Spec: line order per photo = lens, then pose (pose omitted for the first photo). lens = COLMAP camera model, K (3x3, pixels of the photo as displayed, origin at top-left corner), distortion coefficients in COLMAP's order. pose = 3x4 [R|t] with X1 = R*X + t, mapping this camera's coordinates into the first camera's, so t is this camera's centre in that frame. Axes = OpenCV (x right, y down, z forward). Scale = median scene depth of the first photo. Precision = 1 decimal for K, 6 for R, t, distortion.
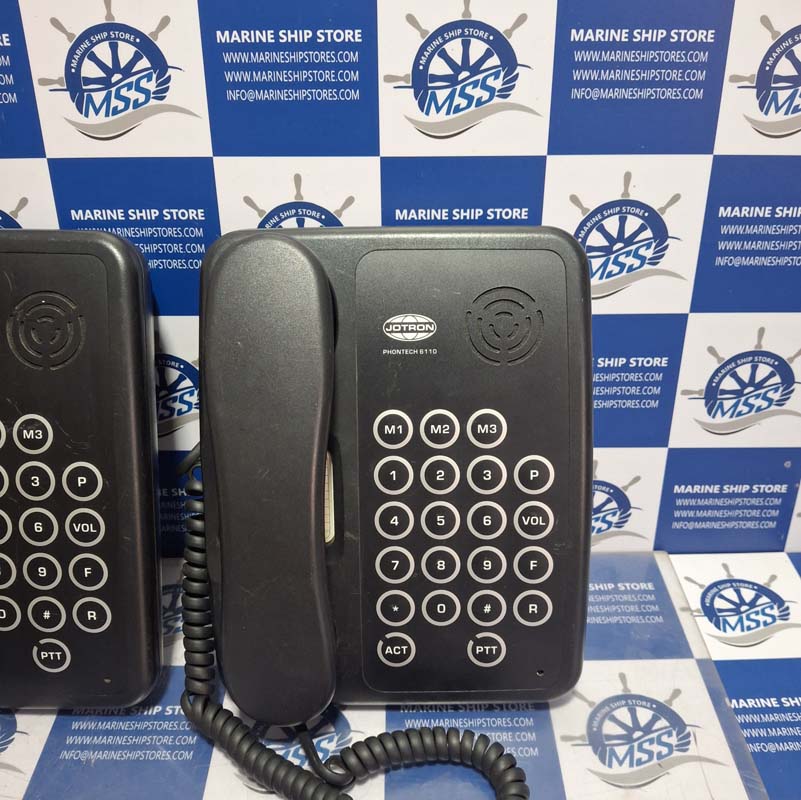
lens RADIAL K [[790.2, 0, 400.9], [0, 790.2, 406.2], [0, 0, 1]] dist [0.113018, -0.264378]
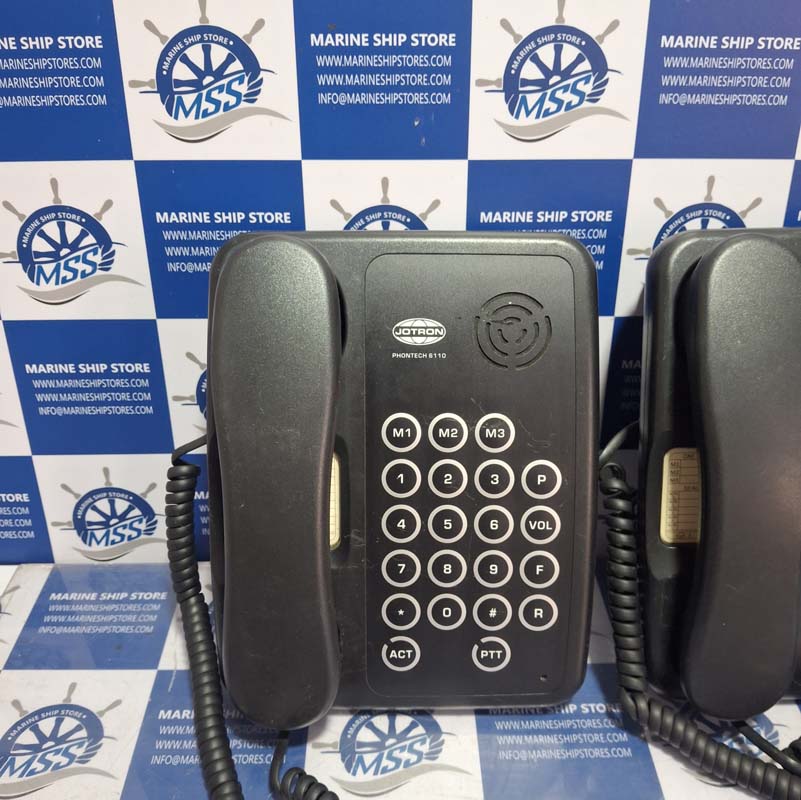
lens RADIAL K [[790.2, 0, 400.9], [0, 790.2, 406.2], [0, 0, 1]] dist [0.113018, -0.264378]
pose [[0.999949, -0.001156, 0.009989, -0.124267], [0.001201, 0.999989, -0.004488, 0.001270], [-0.009983, 0.004499, 0.999940, -0.001761]]
